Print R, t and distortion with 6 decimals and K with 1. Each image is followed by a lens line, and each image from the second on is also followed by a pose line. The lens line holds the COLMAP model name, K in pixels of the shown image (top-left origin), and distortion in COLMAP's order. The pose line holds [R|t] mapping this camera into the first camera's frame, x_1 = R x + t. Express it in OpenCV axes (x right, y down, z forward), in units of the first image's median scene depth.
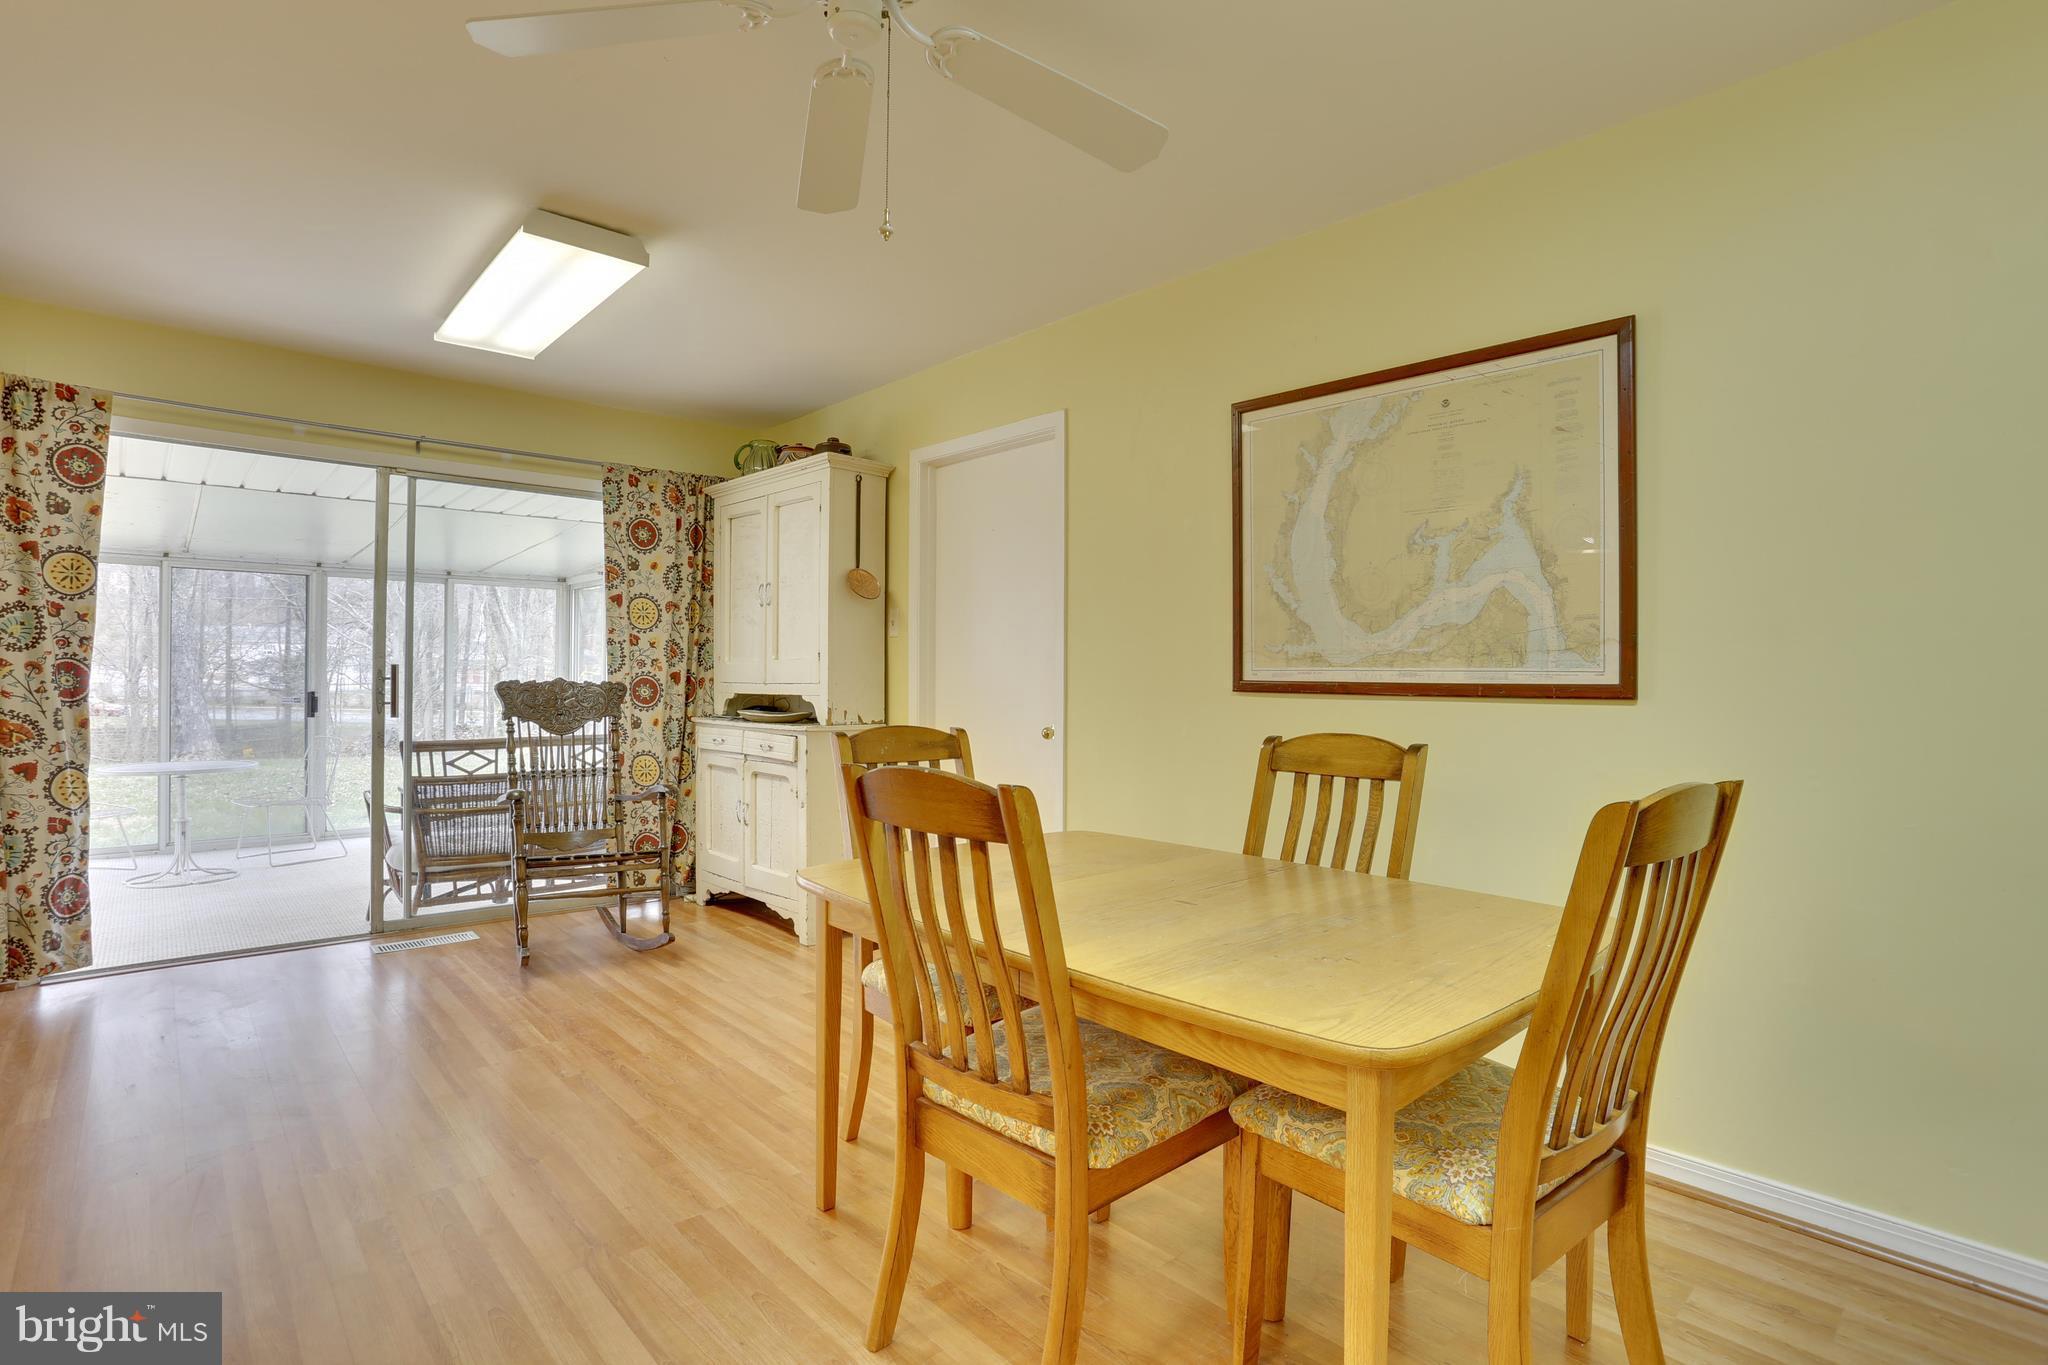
lens RADIAL K [[989.3, 0, 1010.3], [0, 989.3, 675.0], [0, 0, 1]] dist [-0.084971, 0.037261]
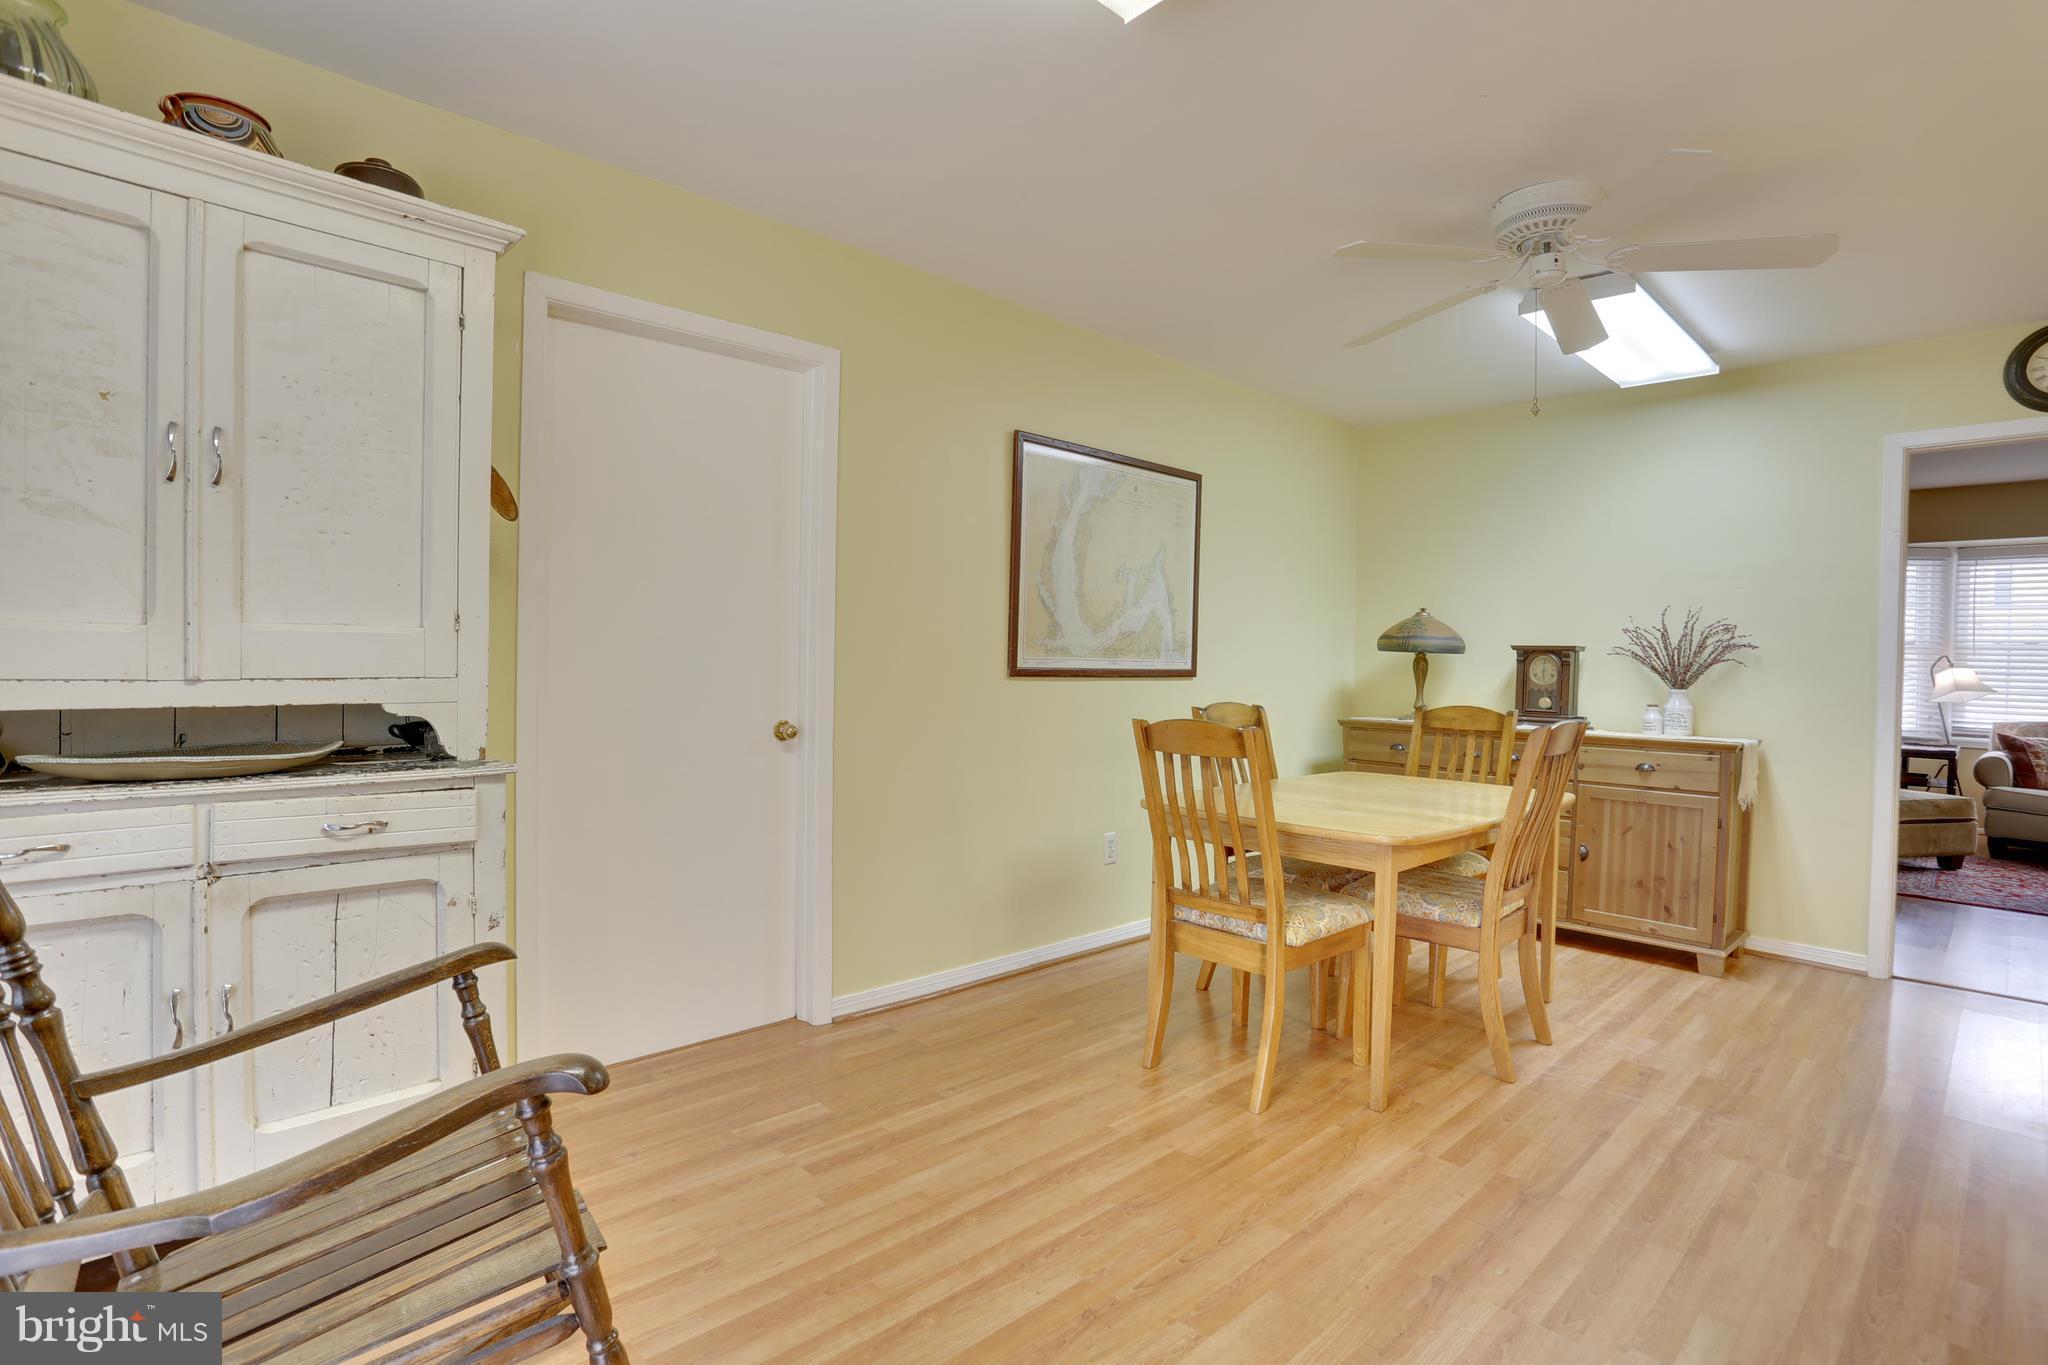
lens RADIAL K [[989.3, 0, 1010.3], [0, 989.3, 675.0], [0, 0, 1]] dist [-0.084971, 0.037261]
pose [[-0.013213, -0.024006, 0.999625, -0.955734], [-0.018980, 0.999538, 0.023753, -0.013528], [-0.999733, -0.018659, -0.013663, 1.024394]]
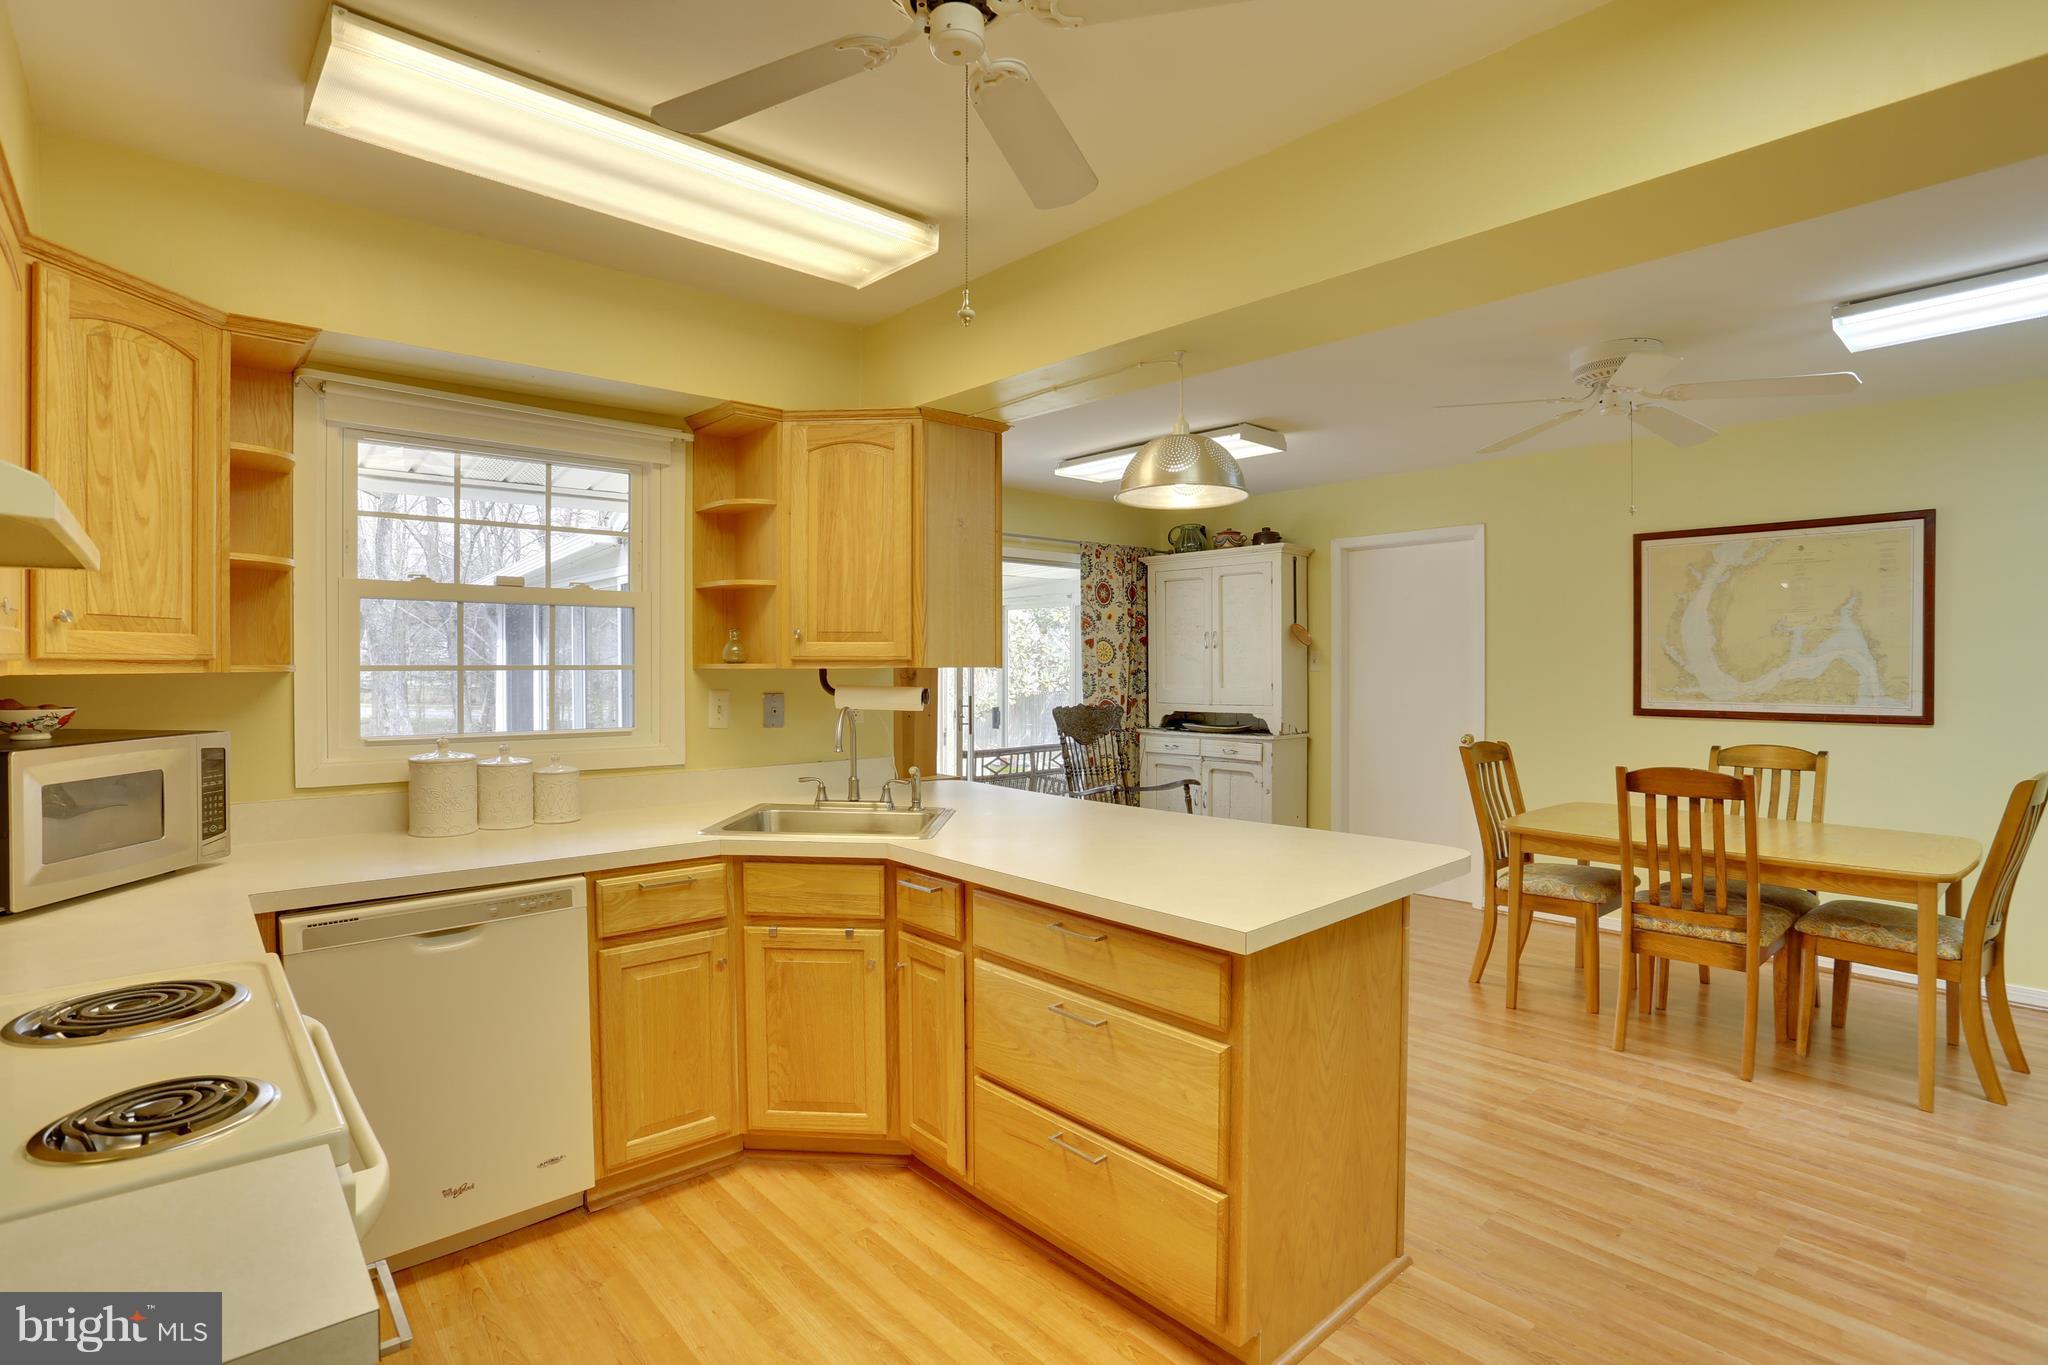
lens RADIAL K [[989.3, 0, 1010.3], [0, 989.3, 675.0], [0, 0, 1]] dist [-0.084971, 0.037261]
pose [[0.999657, -0.007712, -0.025014, -0.747841], [0.007922, 0.999934, 0.008304, -0.070059], [0.024949, -0.008499, 0.999653, -0.580546]]
